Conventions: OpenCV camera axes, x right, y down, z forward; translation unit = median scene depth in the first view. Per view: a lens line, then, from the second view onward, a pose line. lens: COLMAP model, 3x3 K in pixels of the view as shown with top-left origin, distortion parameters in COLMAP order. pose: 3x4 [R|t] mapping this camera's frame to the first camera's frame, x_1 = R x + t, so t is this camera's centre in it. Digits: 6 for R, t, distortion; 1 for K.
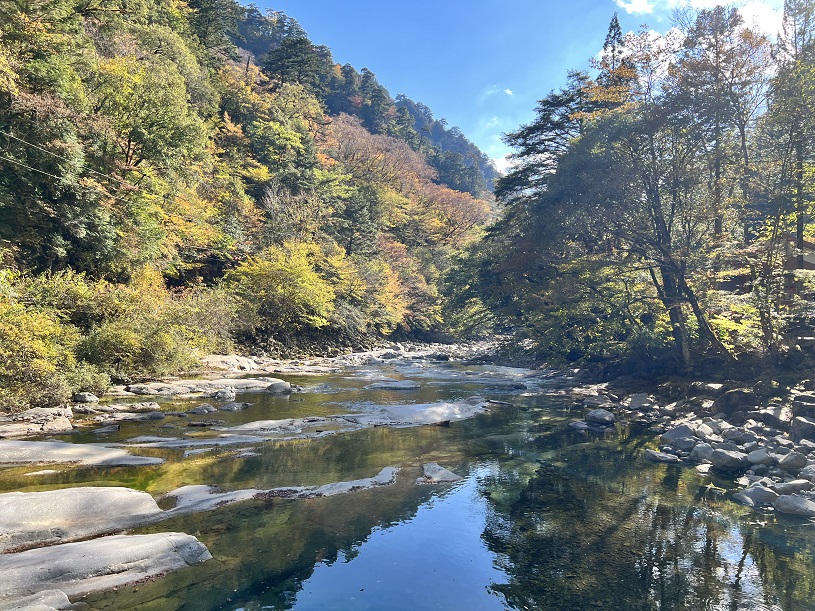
lens RADIAL K [[613.8, 0, 407.5], [0, 613.8, 305.5], [0, 0, 1]] dist [0.111983, -0.173015]
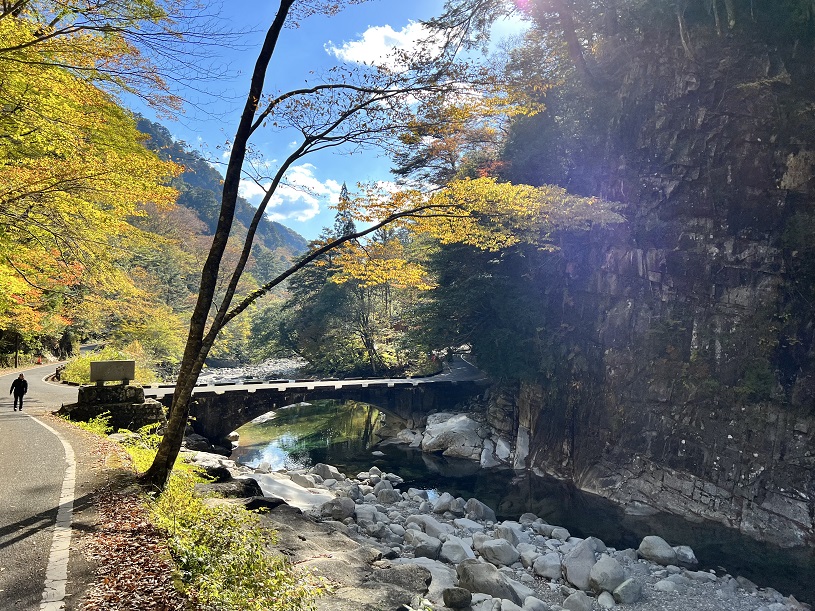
lens RADIAL K [[613.8, 0, 407.5], [0, 613.8, 305.5], [0, 0, 1]] dist [0.111983, -0.173015]
pose [[0.916224, -0.015745, 0.400358, -0.069647], [0.027199, 0.999367, -0.022943, -0.018322], [-0.399743, 0.031911, 0.916072, -0.219786]]
